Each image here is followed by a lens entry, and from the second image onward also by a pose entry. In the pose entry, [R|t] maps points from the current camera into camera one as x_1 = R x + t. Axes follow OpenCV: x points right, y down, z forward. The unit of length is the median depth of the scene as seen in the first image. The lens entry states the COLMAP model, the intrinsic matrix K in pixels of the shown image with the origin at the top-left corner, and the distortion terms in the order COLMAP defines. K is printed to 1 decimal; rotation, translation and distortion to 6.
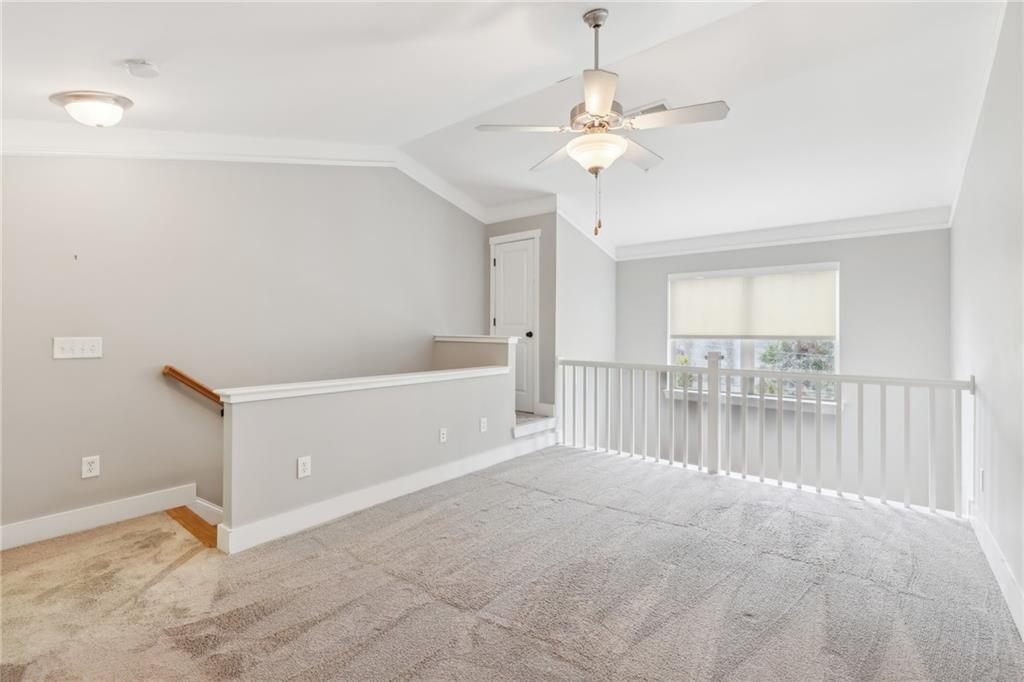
lens RADIAL K [[465.4, 0, 510.6], [0, 465.4, 335.7], [0, 0, 1]] dist [-0.046875, 0.000001]
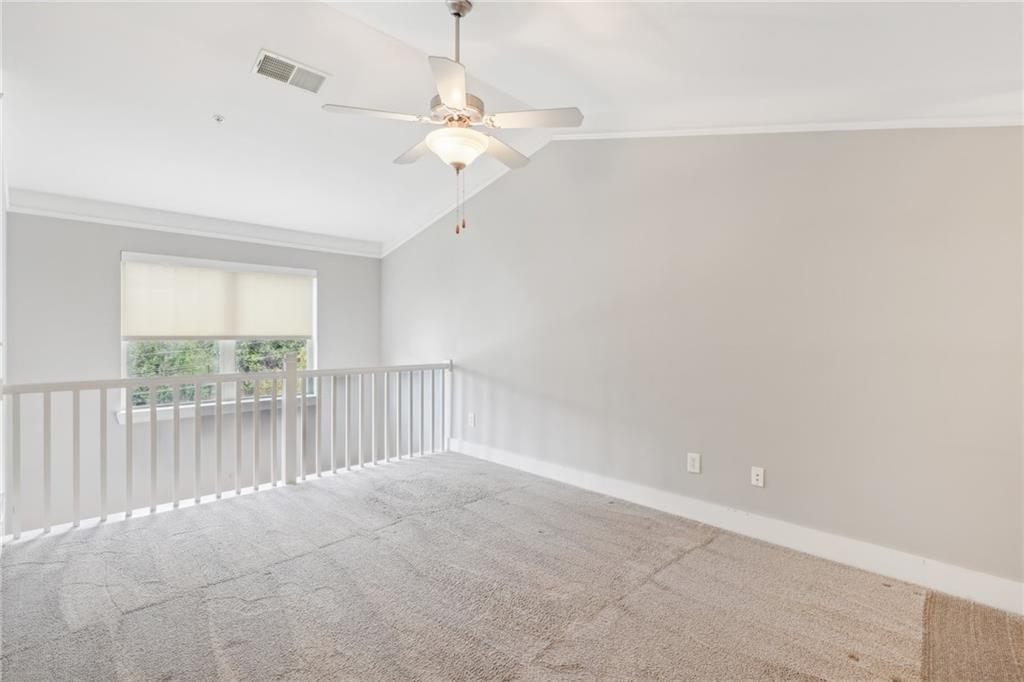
lens RADIAL K [[471.1, 0, 509.3], [0, 471.1, 339.3], [0, 0, 1]] dist [0.003053, -0.000049]
pose [[0.095053, -0.014117, 0.995372, -0.476587], [0.006915, 0.999885, 0.013520, -0.004010], [-0.995448, 0.005598, 0.095139, 0.476859]]
